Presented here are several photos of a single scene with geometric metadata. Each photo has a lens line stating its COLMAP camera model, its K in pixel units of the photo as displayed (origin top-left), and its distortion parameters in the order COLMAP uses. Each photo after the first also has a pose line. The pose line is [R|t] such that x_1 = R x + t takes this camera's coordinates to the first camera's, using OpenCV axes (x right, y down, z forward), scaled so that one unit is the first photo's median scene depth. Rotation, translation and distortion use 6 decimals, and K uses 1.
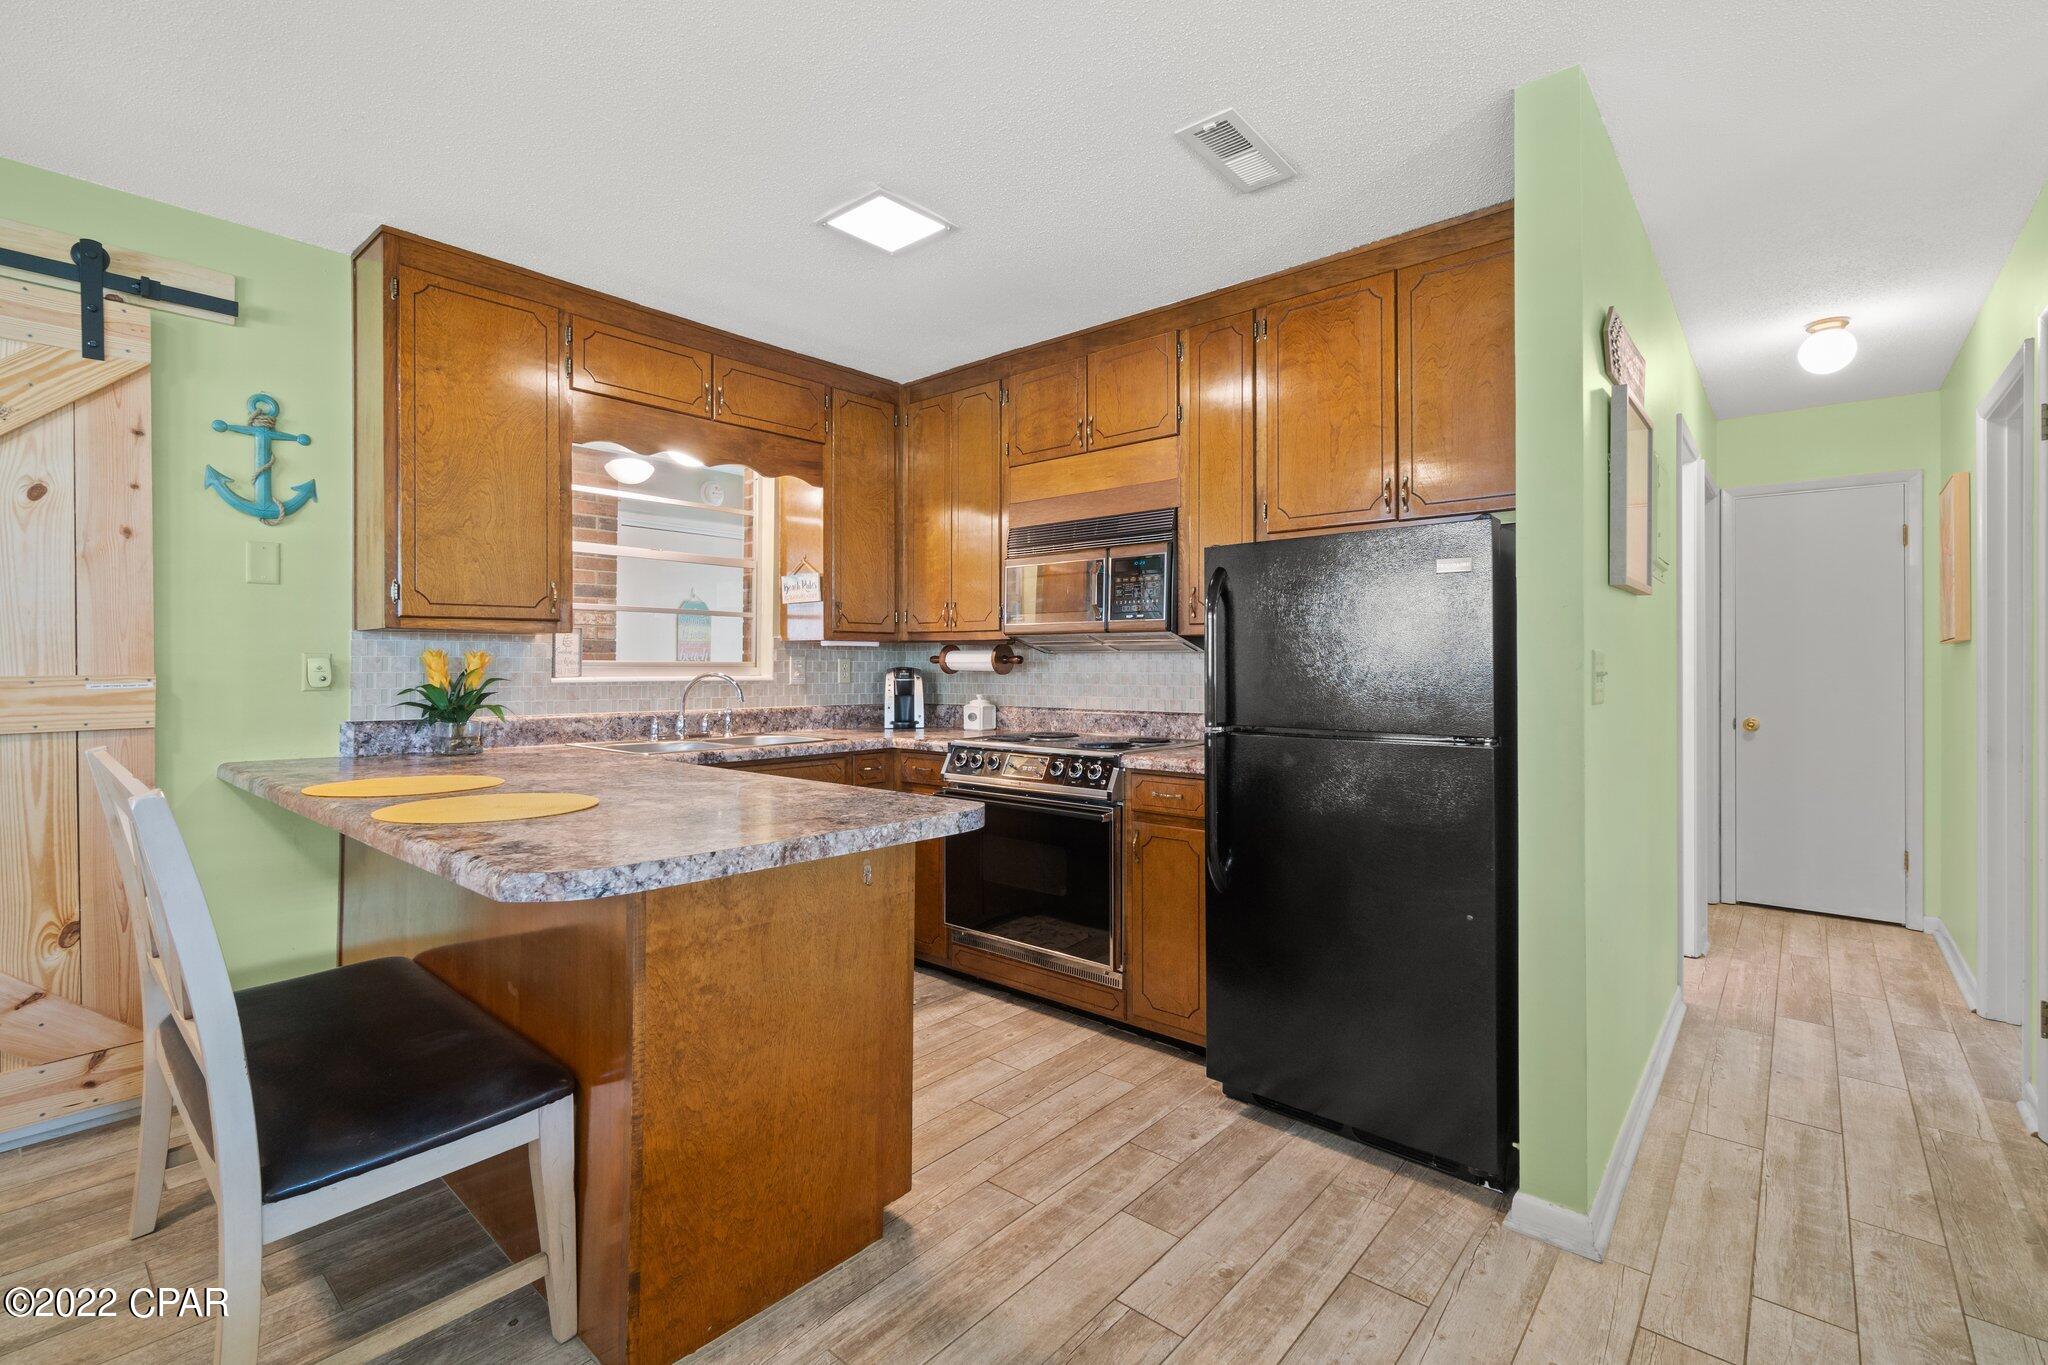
lens RADIAL K [[905.9, 0, 1024.8], [0, 905.9, 655.3], [0, 0, 1]] dist [-0.001702, 0.000284]
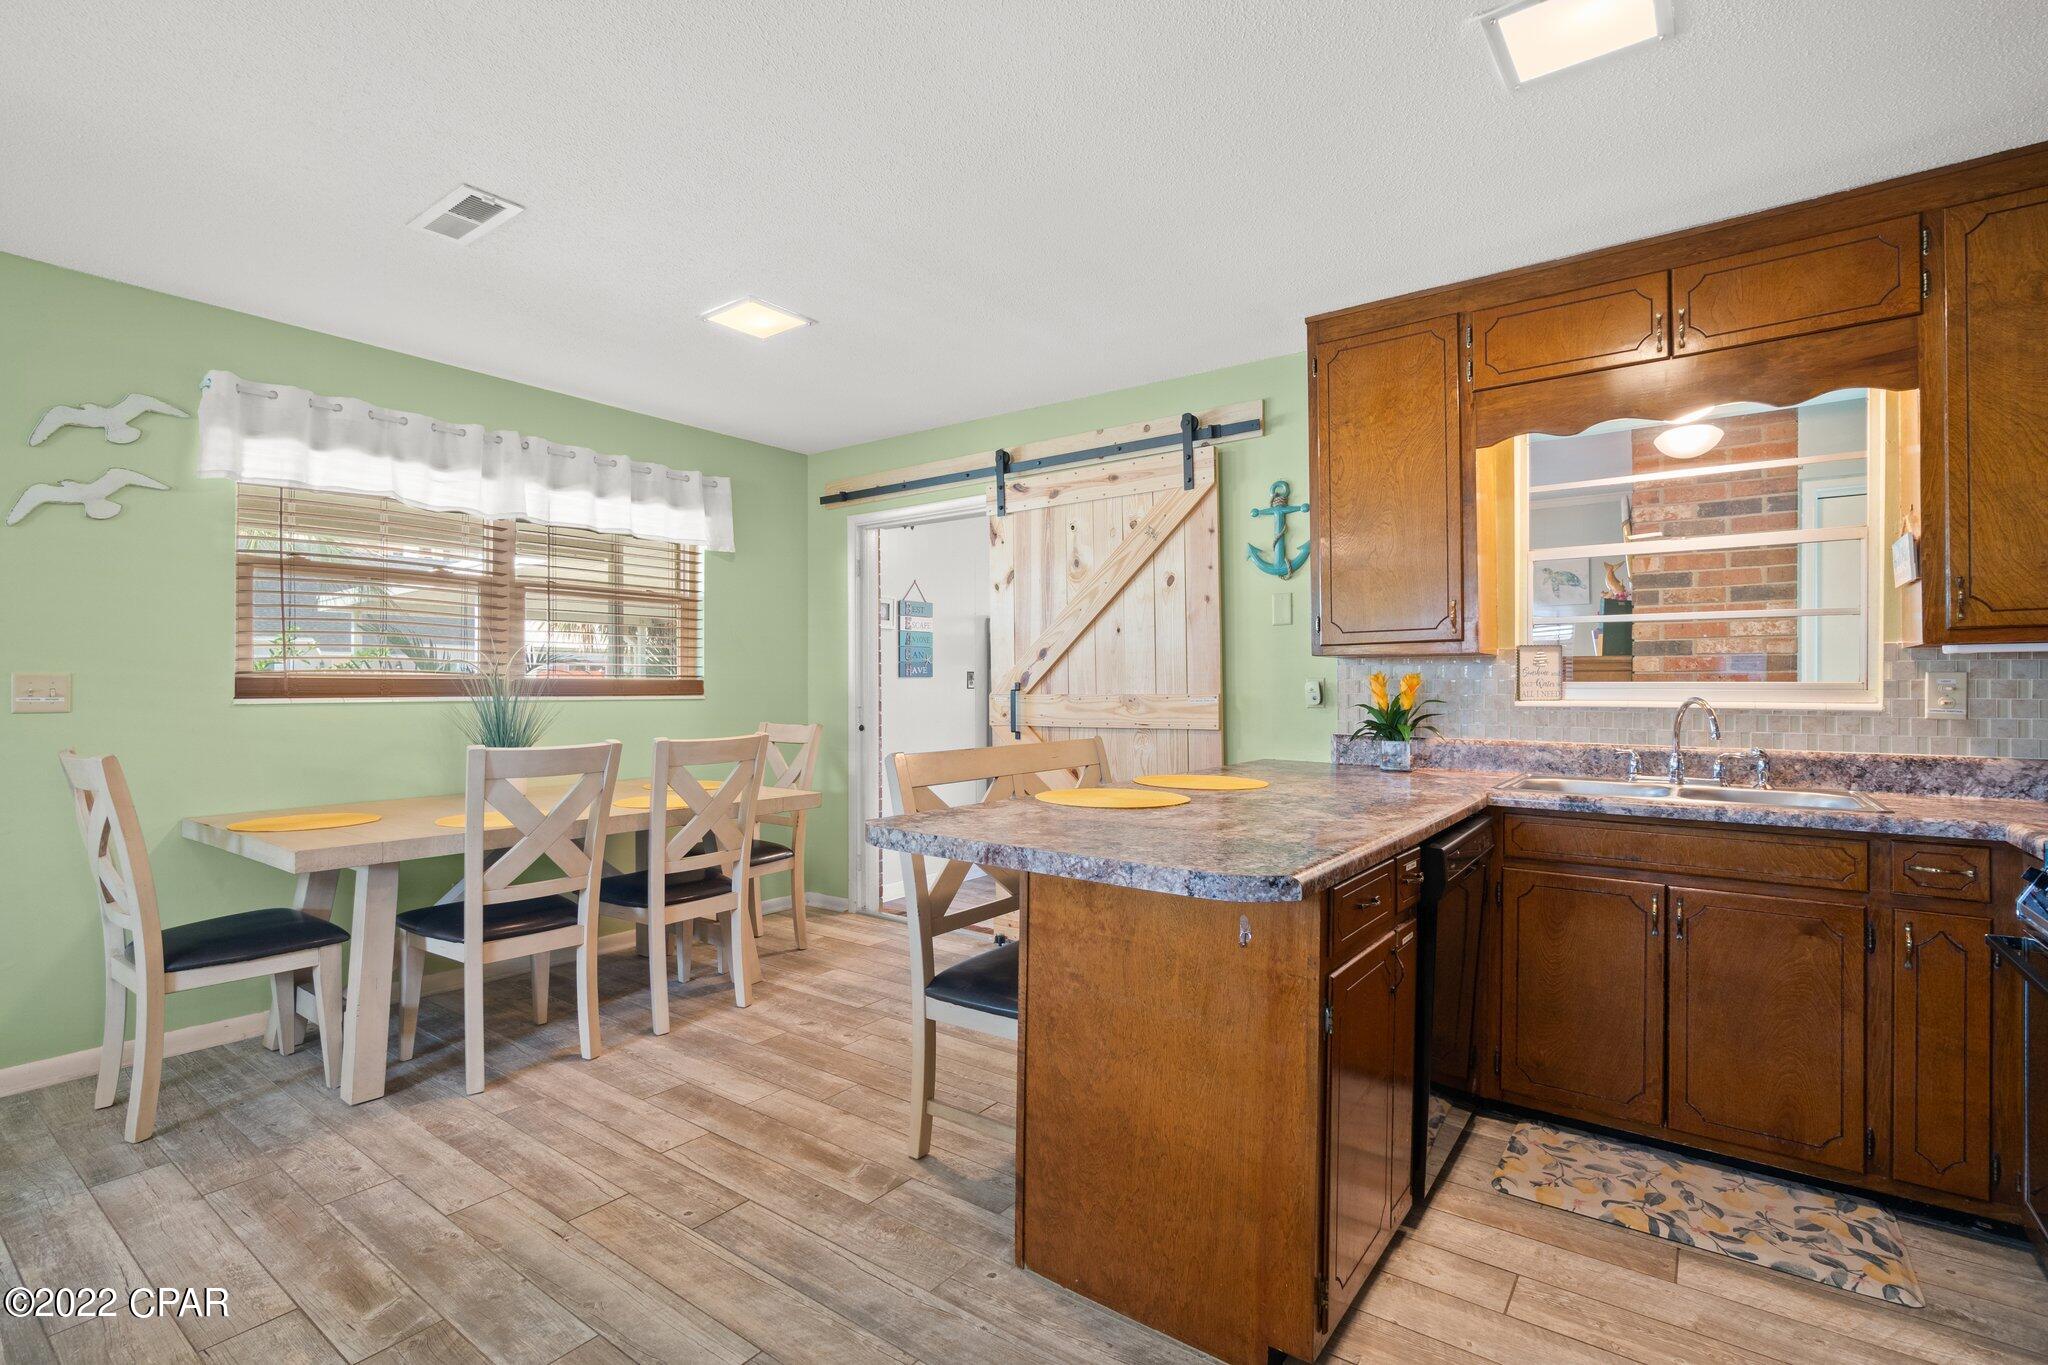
lens RADIAL K [[949.0, 0, 1029.8], [0, 949.0, 686.3], [0, 0, 1]] dist [-0.003644, 0.001487]
pose [[0.075494, -0.001623, -0.997145, 0.402795], [0.011005, 0.999939, -0.000794, 0.005203], [0.997086, -0.010913, 0.075507, 0.425647]]
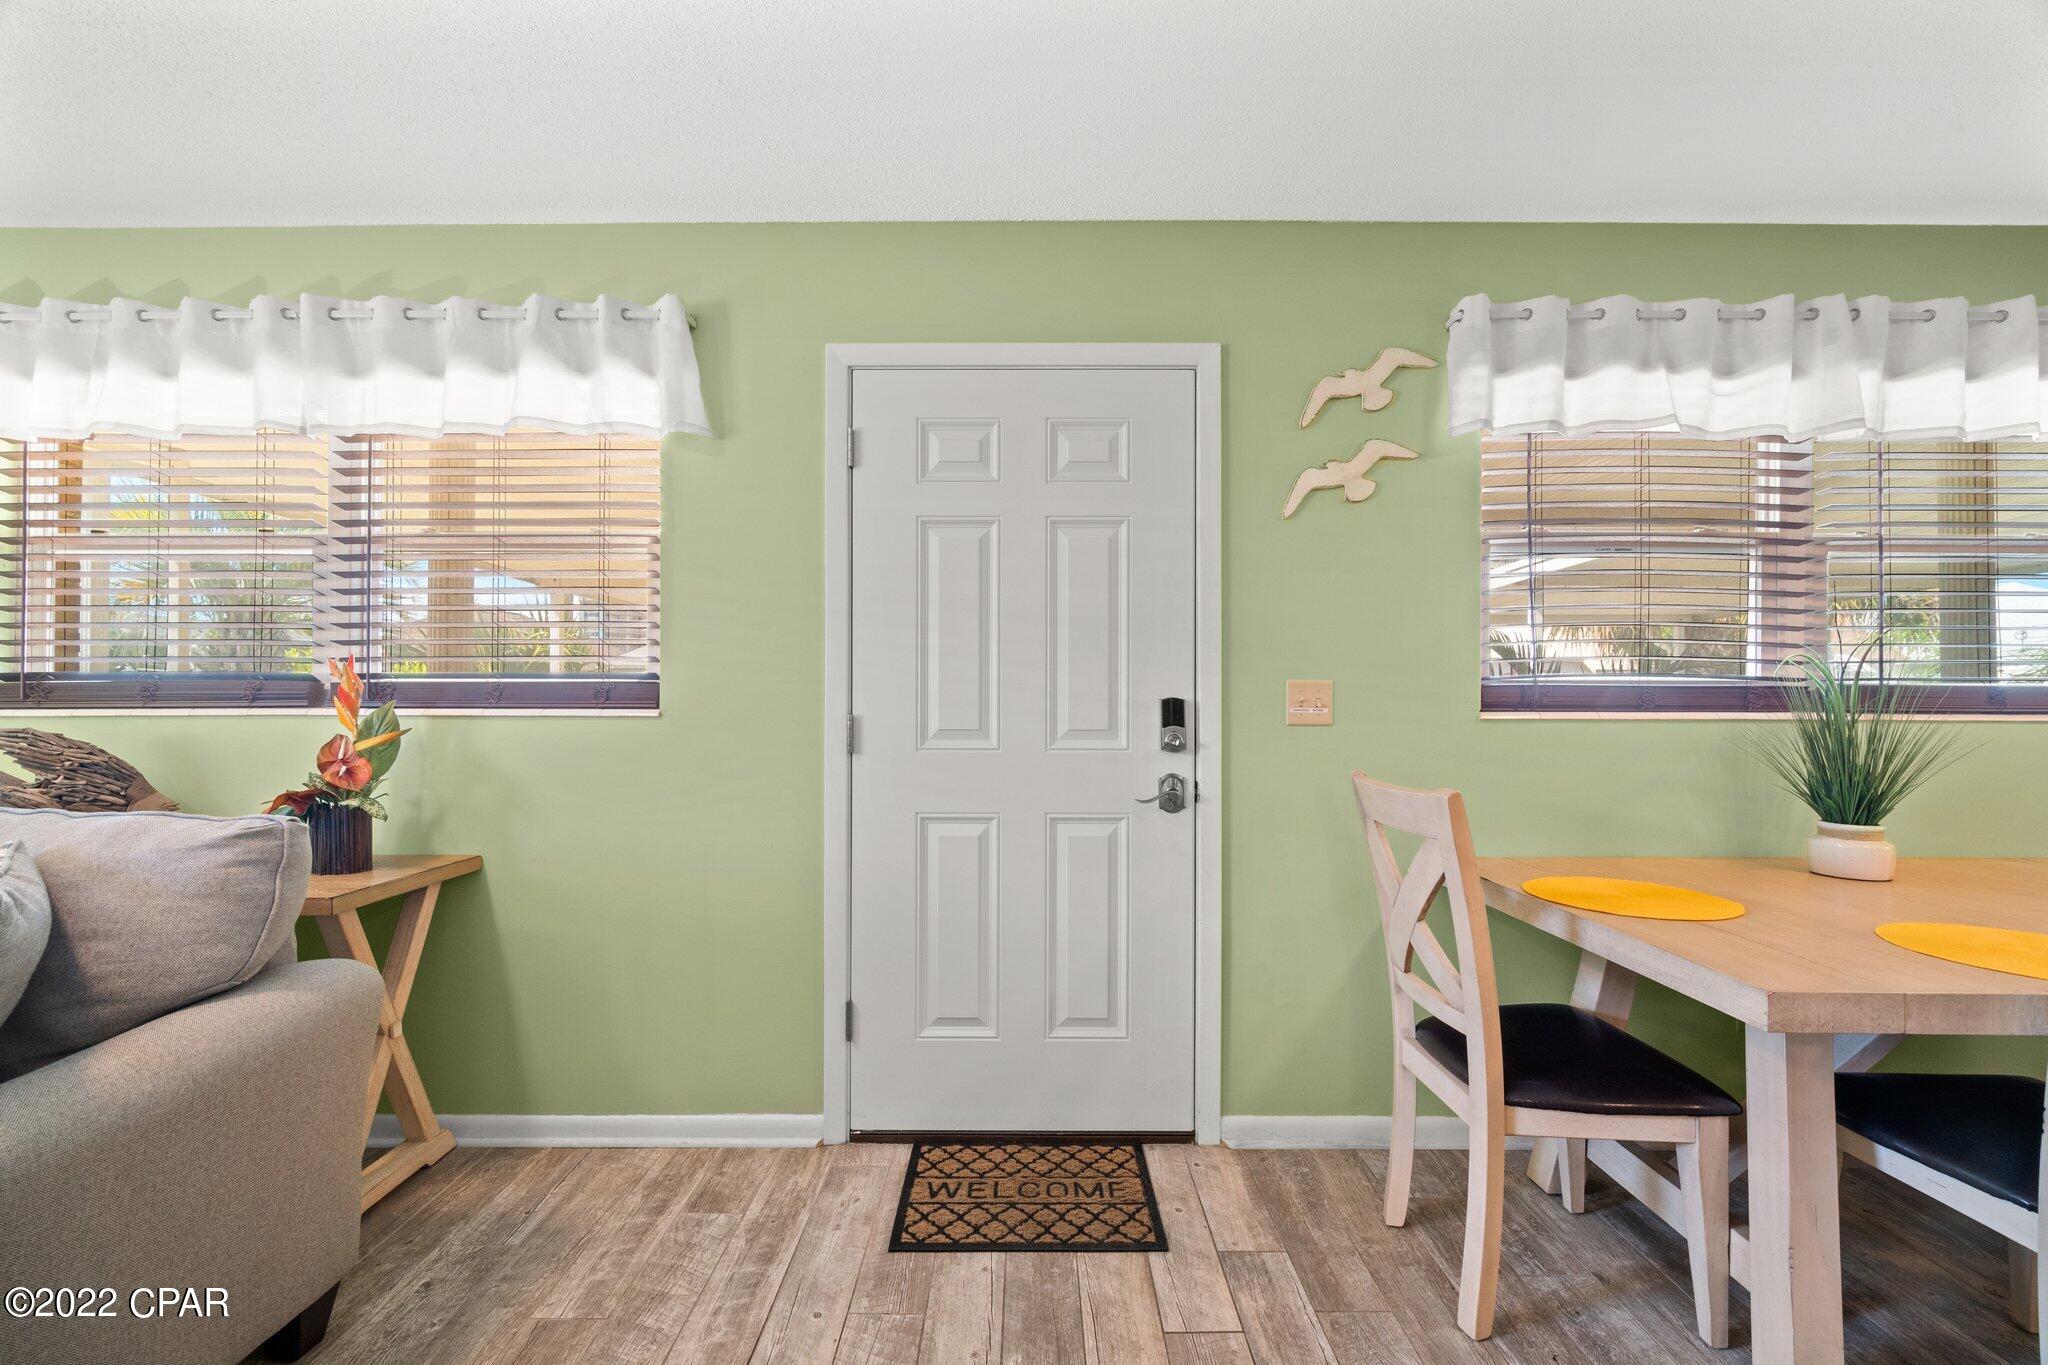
lens RADIAL K [[878.4, 0, 1027.2], [0, 878.4, 685.9], [0, 0, 1]] dist [-0.003345, 0.000294]
pose [[-0.756235, -0.008656, -0.654243, 0.111893], [0.003447, 0.999846, -0.017213, -0.001817], [0.654291, -0.015273, -0.756089, -0.022318]]
